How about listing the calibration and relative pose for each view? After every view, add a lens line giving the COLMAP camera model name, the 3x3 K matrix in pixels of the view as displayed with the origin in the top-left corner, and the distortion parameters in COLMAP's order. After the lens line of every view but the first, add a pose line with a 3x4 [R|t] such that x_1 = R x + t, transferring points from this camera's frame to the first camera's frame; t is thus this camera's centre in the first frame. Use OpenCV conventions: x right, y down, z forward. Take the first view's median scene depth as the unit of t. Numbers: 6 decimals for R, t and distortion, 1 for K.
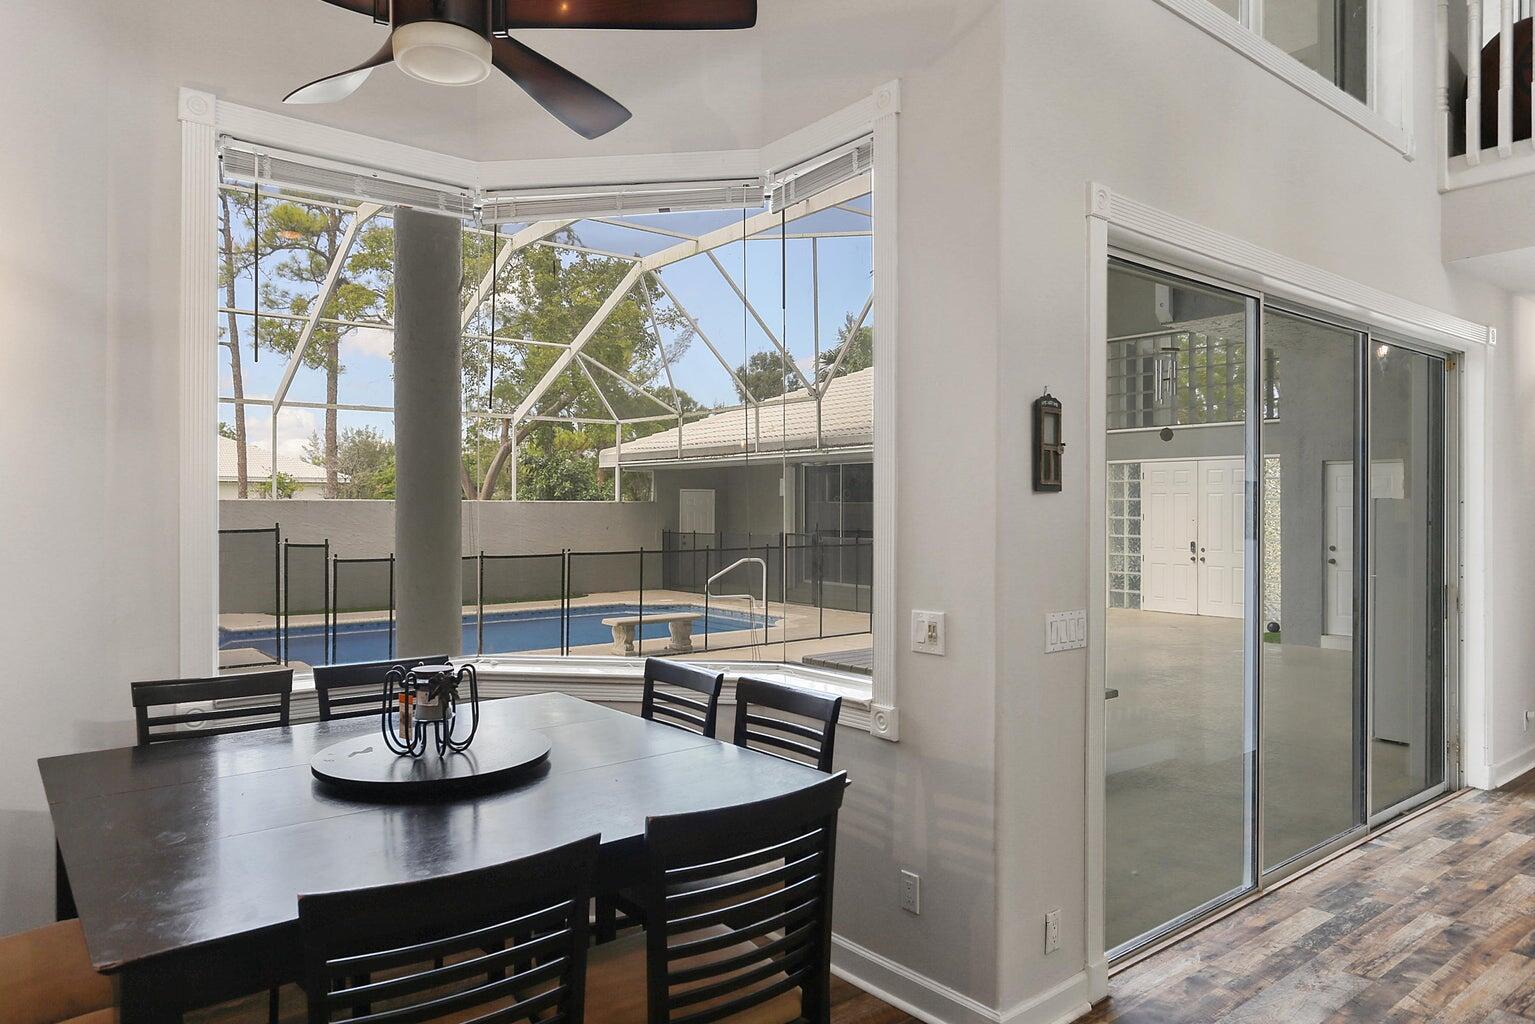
lens RADIAL K [[980.0, 0, 771.6], [0, 980.0, 517.3], [0, 0, 1]] dist [0.008271, 0.000790]
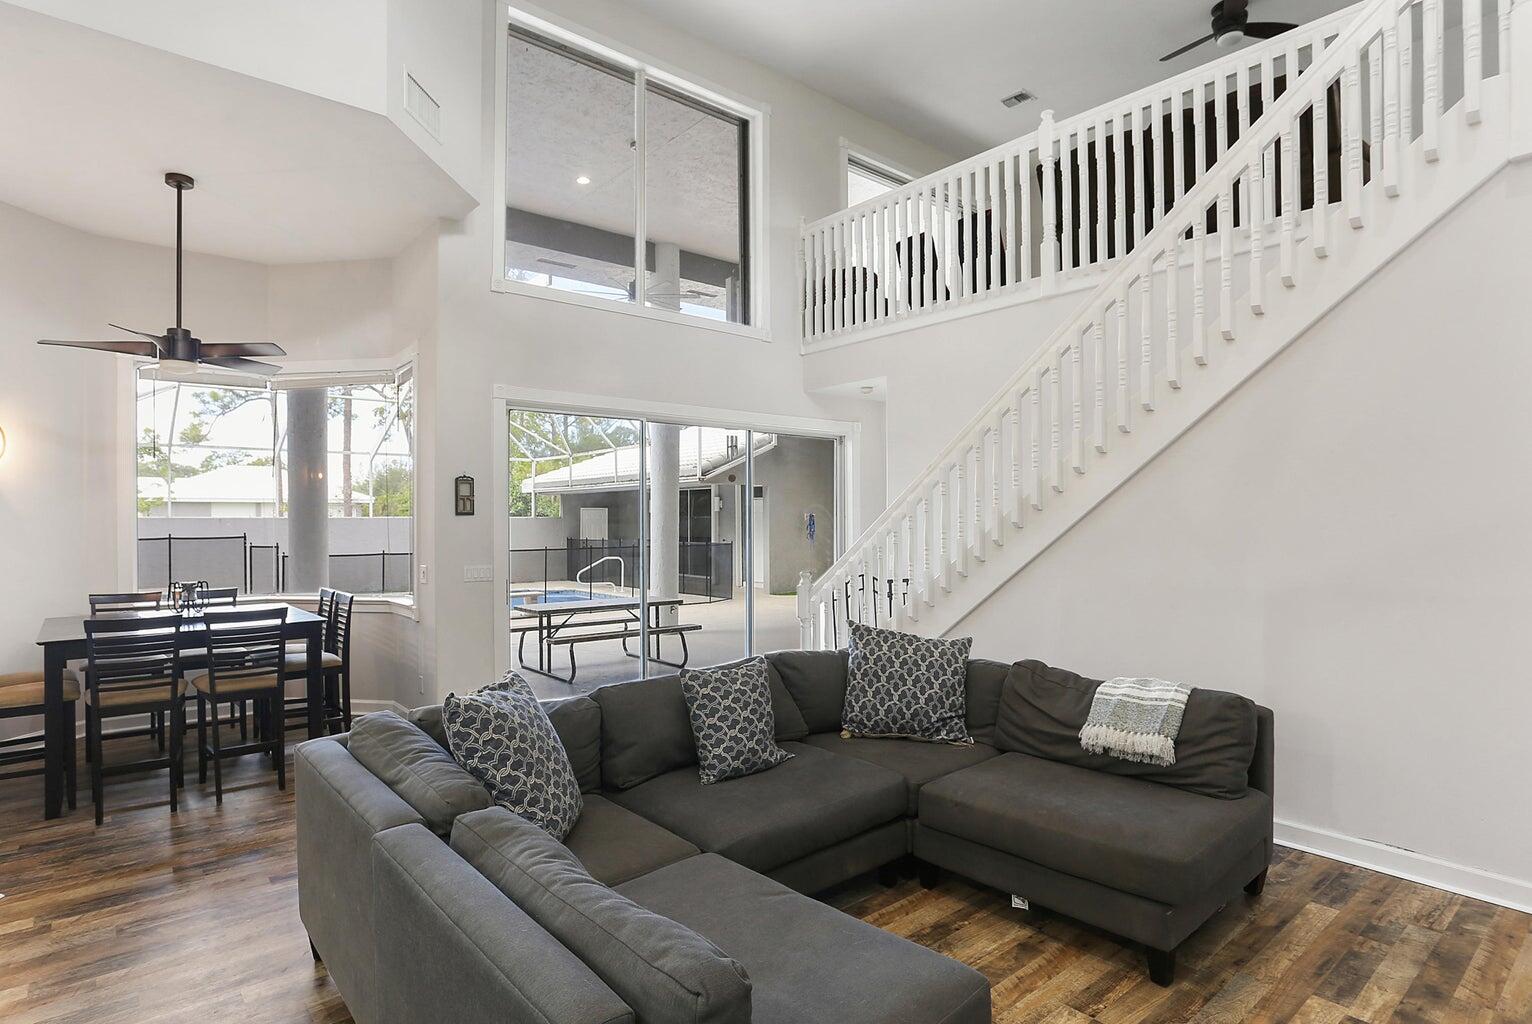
lens RADIAL K [[793.1, 0, 753.9], [0, 793.1, 518.6], [0, 0, 1]] dist [-0.032689, 0.005895]
pose [[0.999809, -0.008534, 0.017601, 0.324258], [0.008741, 0.999893, -0.011691, 0.004167], [-0.017500, 0.011842, 0.999777, -0.324499]]
